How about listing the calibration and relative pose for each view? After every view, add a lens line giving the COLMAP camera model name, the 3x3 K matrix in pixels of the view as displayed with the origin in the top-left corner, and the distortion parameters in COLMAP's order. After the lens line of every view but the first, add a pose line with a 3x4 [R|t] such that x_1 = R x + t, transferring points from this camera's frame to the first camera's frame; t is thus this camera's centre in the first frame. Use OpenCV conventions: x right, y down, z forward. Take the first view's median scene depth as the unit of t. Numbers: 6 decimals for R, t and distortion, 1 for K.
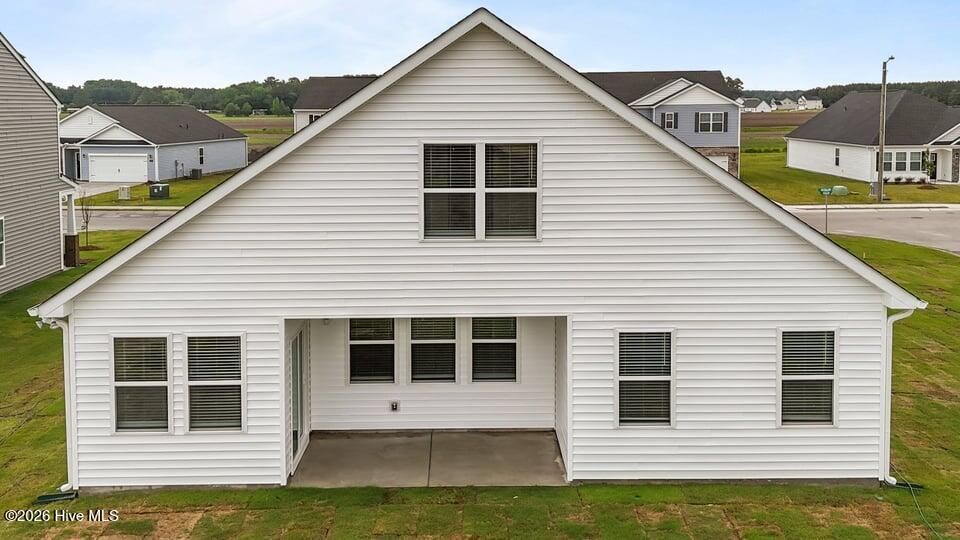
lens RADIAL K [[954.9, 0, 480.1], [0, 954.9, 172.6], [0, 0, 1]] dist [0.125550, -0.241198]
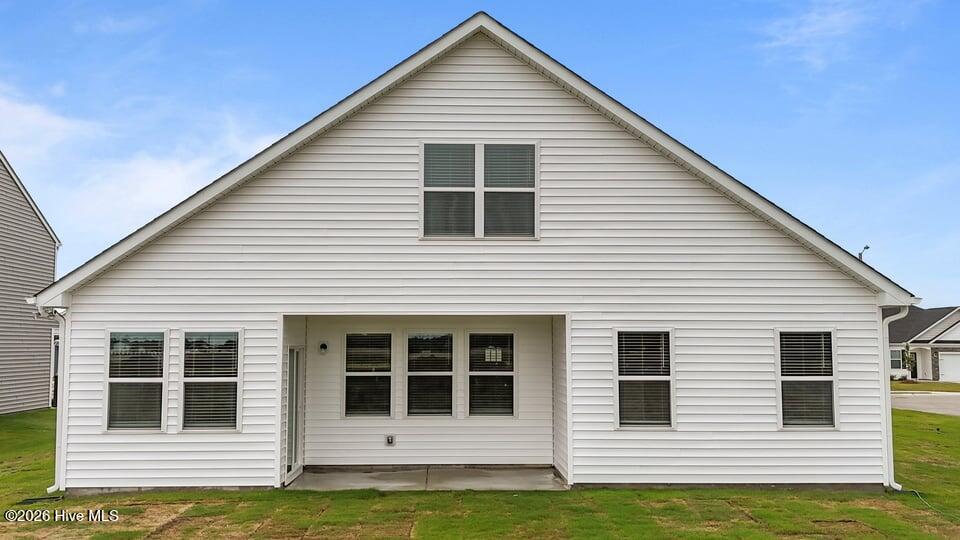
lens RADIAL K [[939.9, 0, 480.0], [0, 939.9, 270.0], [0, 0, 1]] dist [0.133507, -0.320317]
pose [[0.999893, 0.002797, 0.014332, -0.013163], [-0.000655, 0.989089, -0.147317, 0.247319], [-0.014588, 0.147292, 0.988985, 0.018862]]
